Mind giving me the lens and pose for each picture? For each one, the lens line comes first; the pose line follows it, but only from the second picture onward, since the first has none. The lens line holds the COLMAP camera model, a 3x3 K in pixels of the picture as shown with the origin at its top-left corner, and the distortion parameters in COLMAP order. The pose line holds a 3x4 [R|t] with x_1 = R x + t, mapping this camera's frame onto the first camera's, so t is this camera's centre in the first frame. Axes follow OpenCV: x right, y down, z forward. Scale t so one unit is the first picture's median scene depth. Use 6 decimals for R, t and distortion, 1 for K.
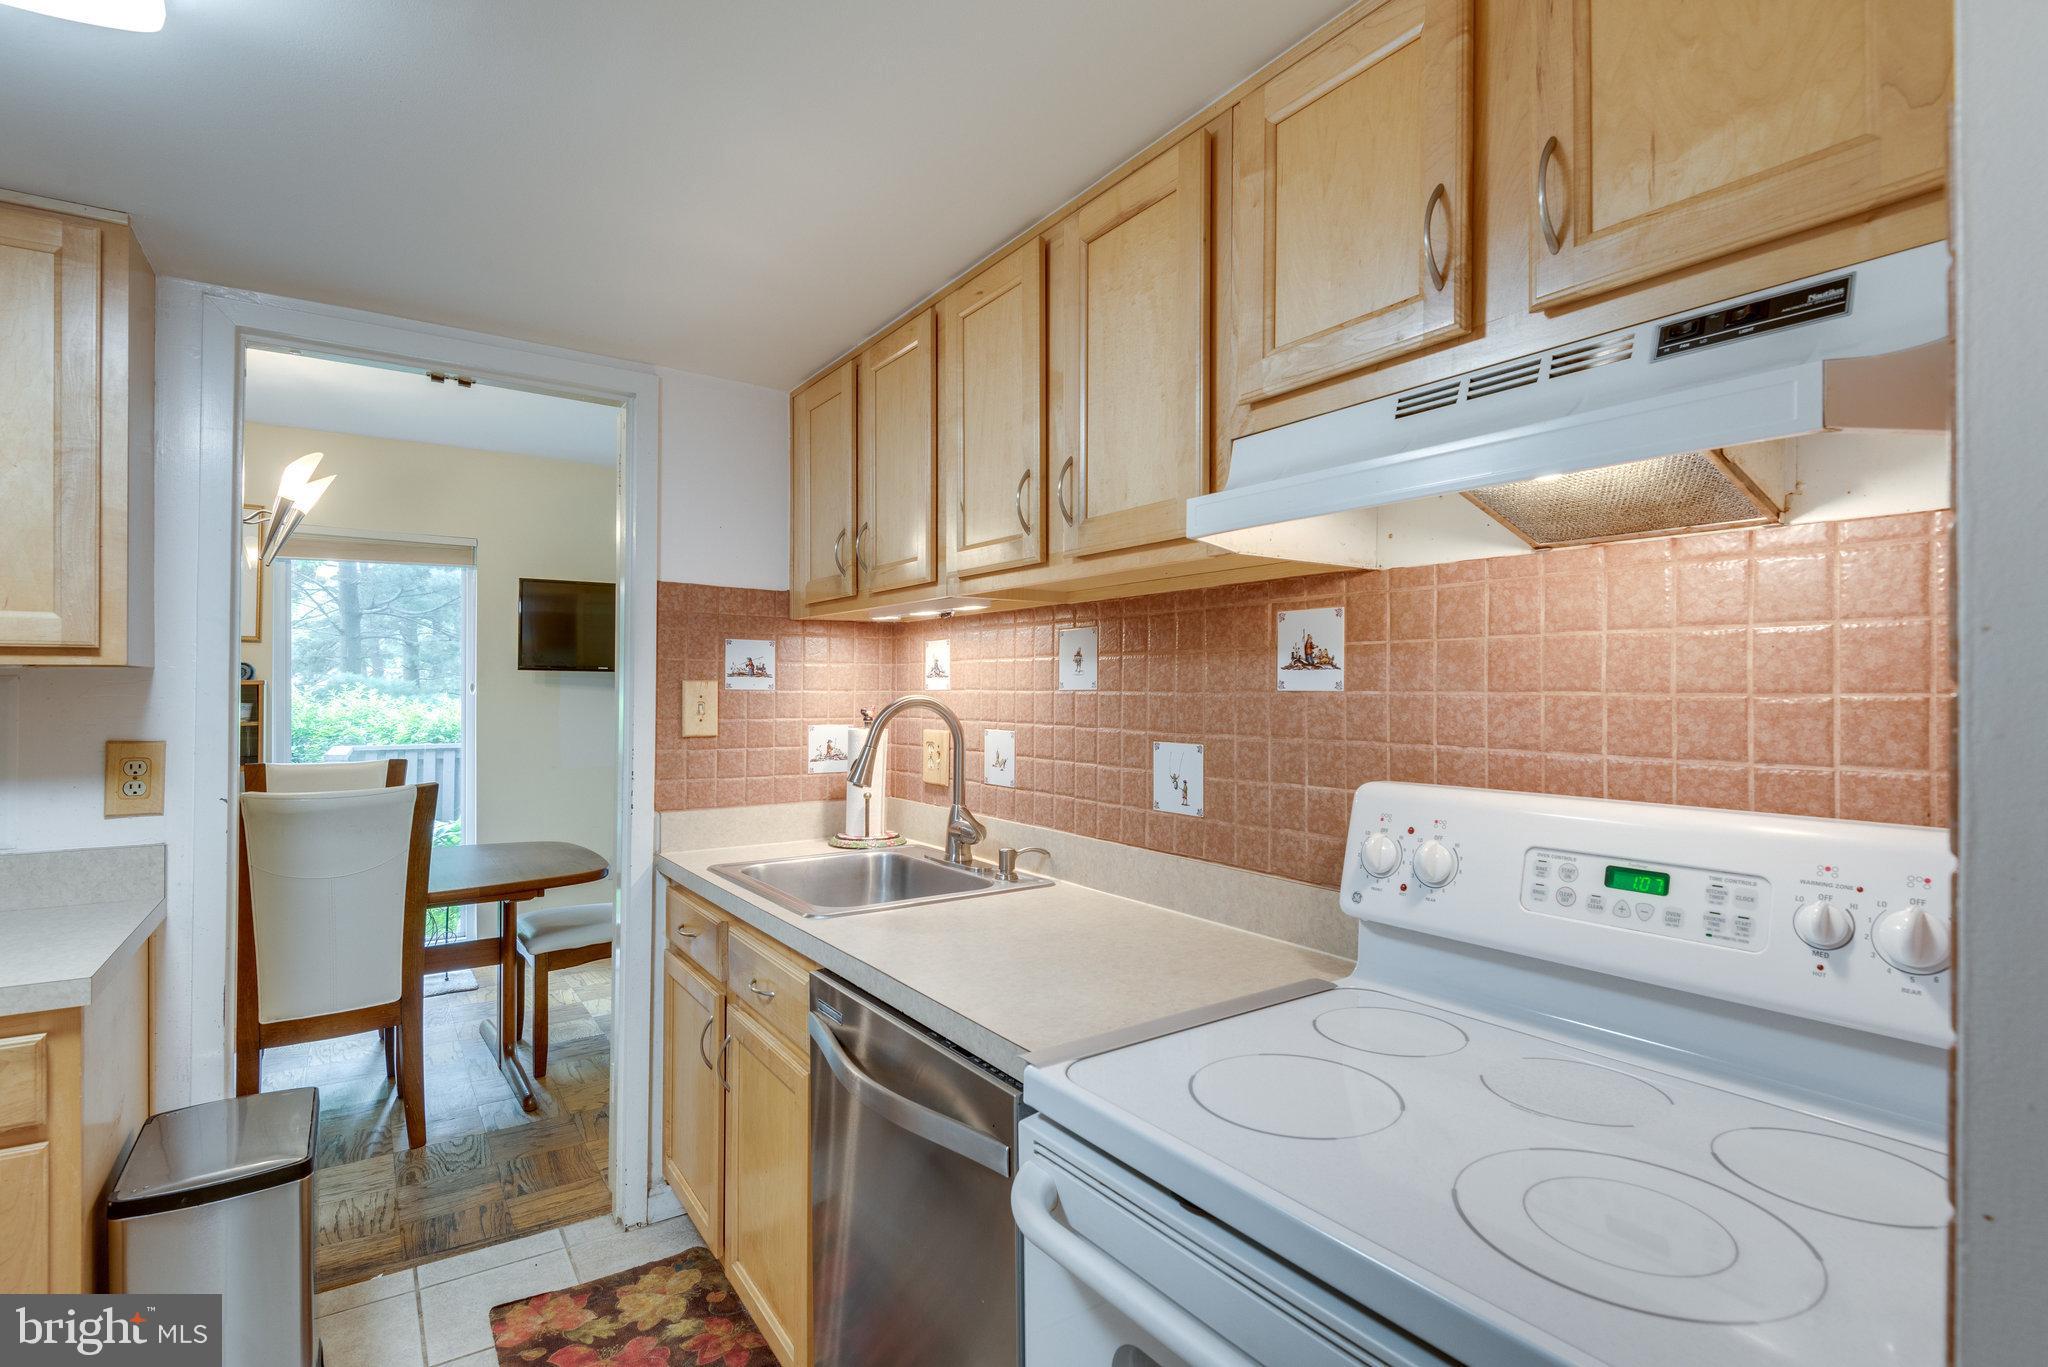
lens RADIAL K [[994.4, 0, 1024.0], [0, 994.4, 683.5], [0, 0, 1]] dist [0.026530, -0.000096]
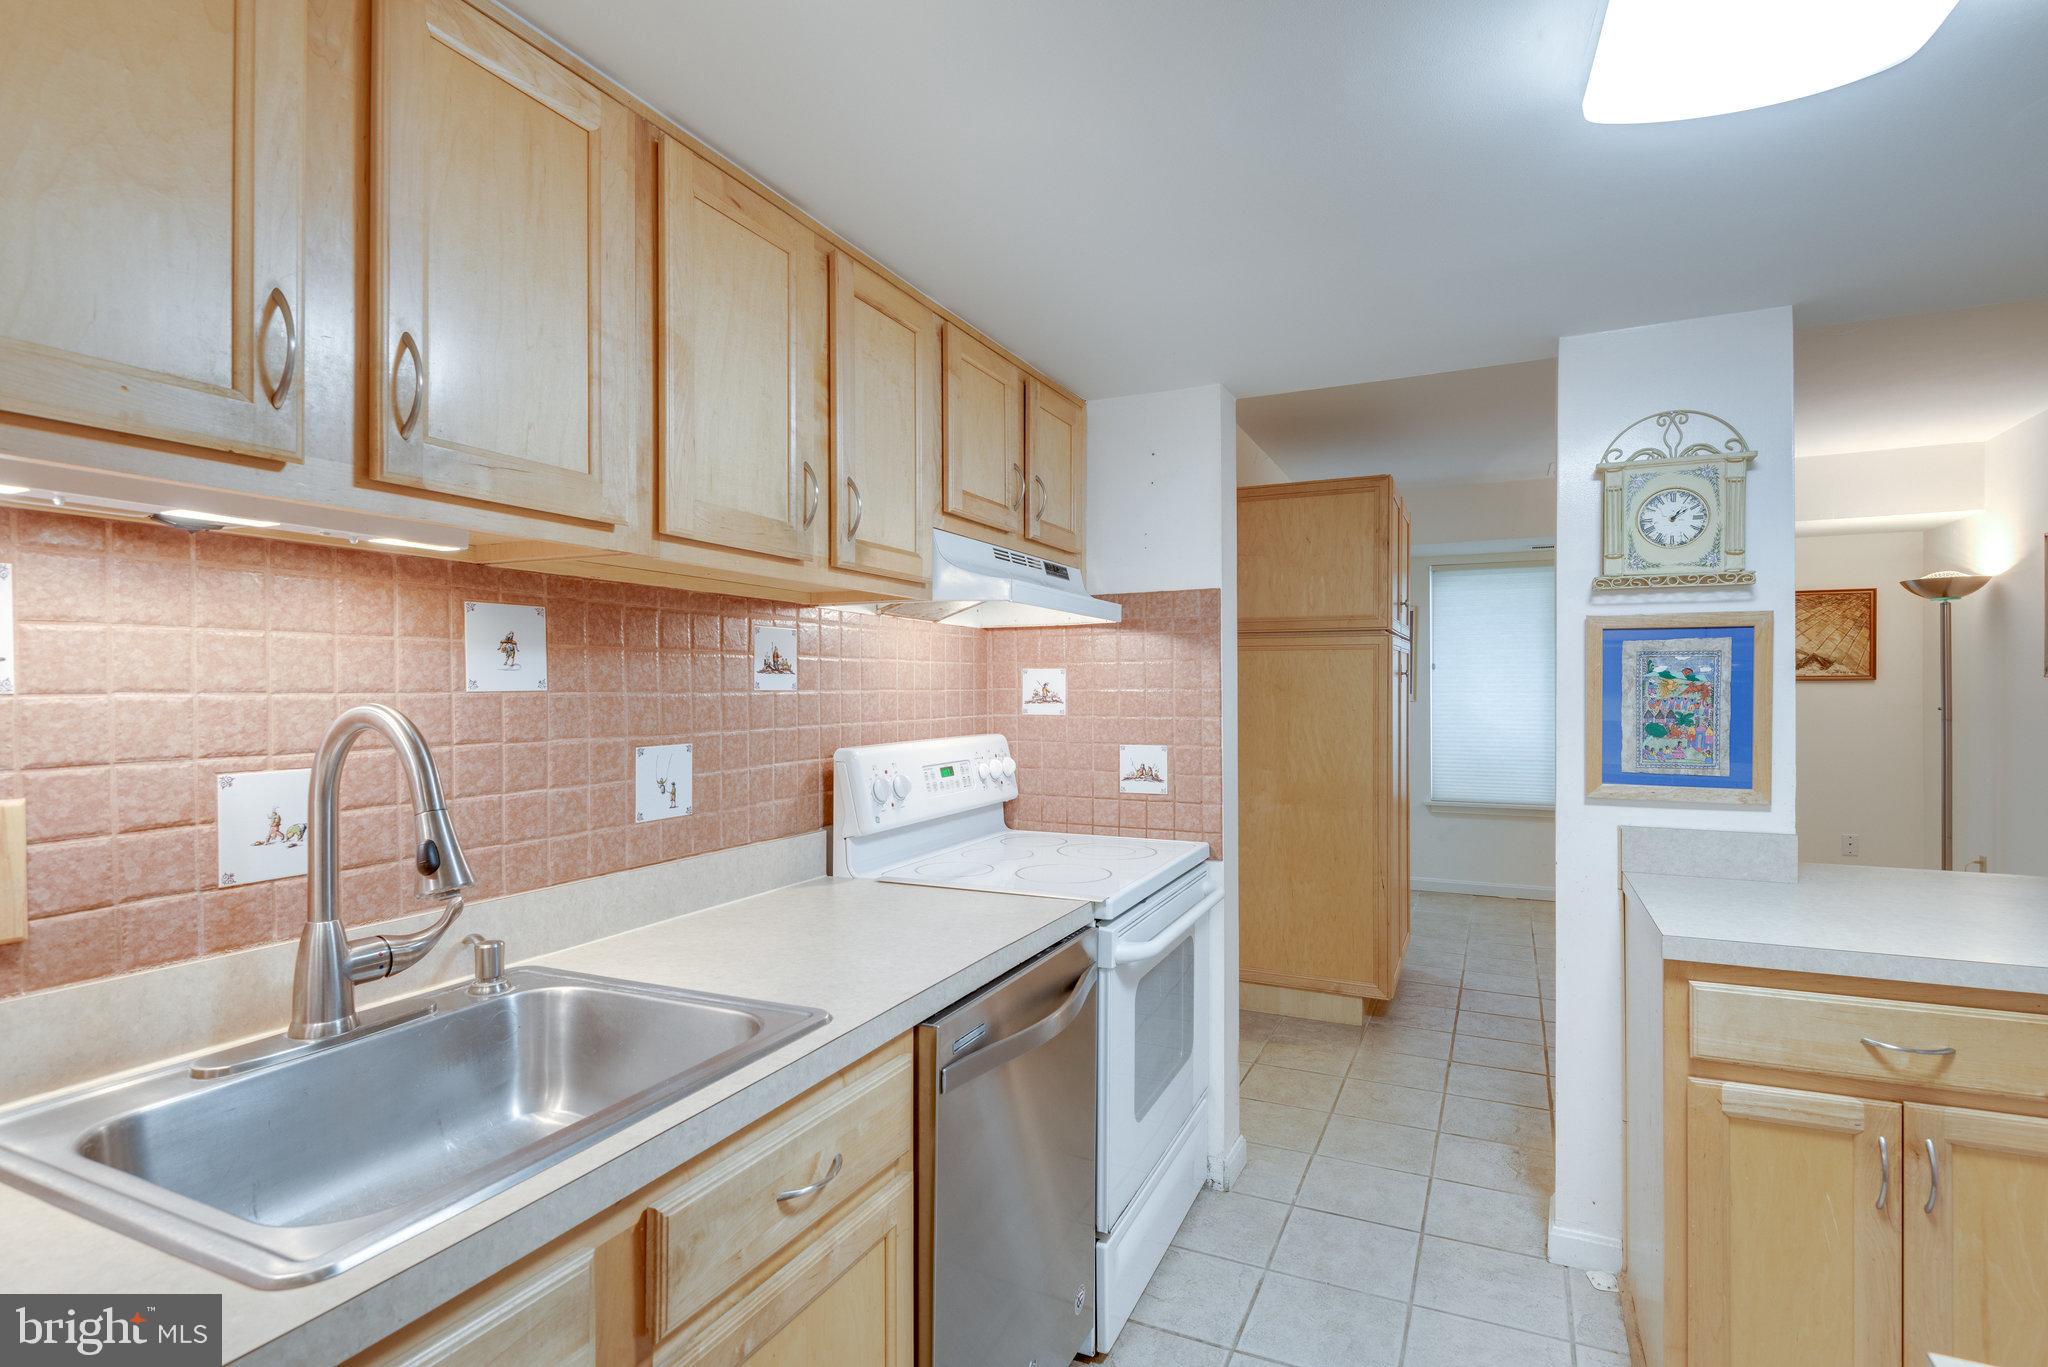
lens RADIAL K [[994.4, 0, 1024.0], [0, 994.4, 683.5], [0, 0, 1]] dist [0.026530, -0.000096]
pose [[-0.505907, 0.006317, 0.862565, -0.816663], [-0.000623, 0.999970, -0.007689, 0.006936], [-0.862588, -0.004427, -0.505888, 1.137421]]
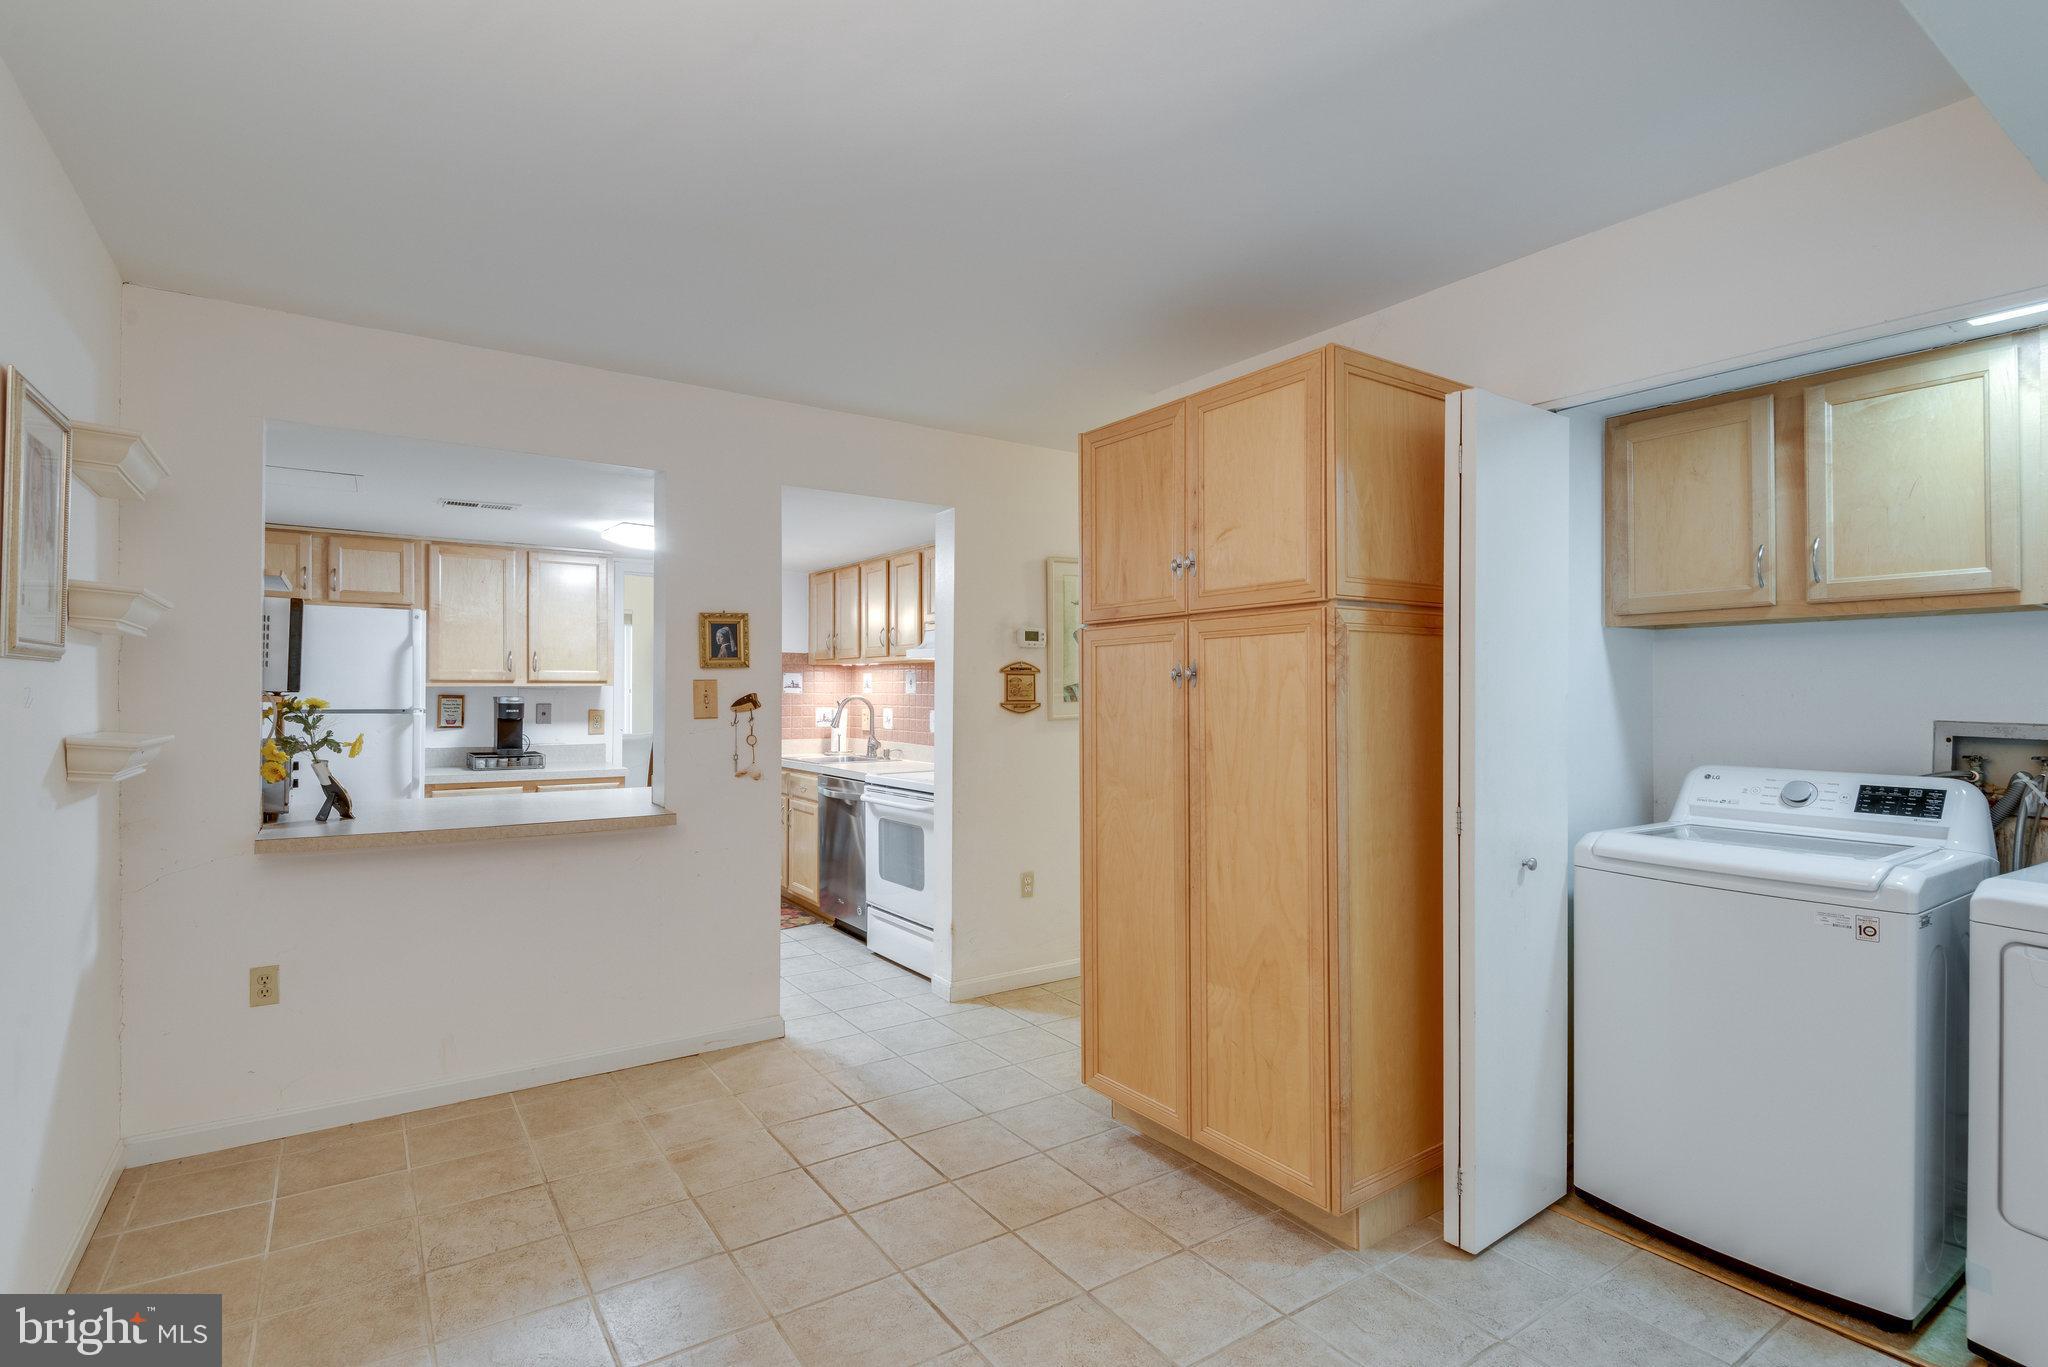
lens RADIAL K [[994.4, 0, 1024.0], [0, 994.4, 683.5], [0, 0, 1]] dist [0.026530, -0.000096]
pose [[0.999999, 0.000568, 0.001062, 0.412334], [-0.000565, 0.999995, -0.002947, -0.014613], [-0.001063, 0.002947, 0.999995, -2.038858]]
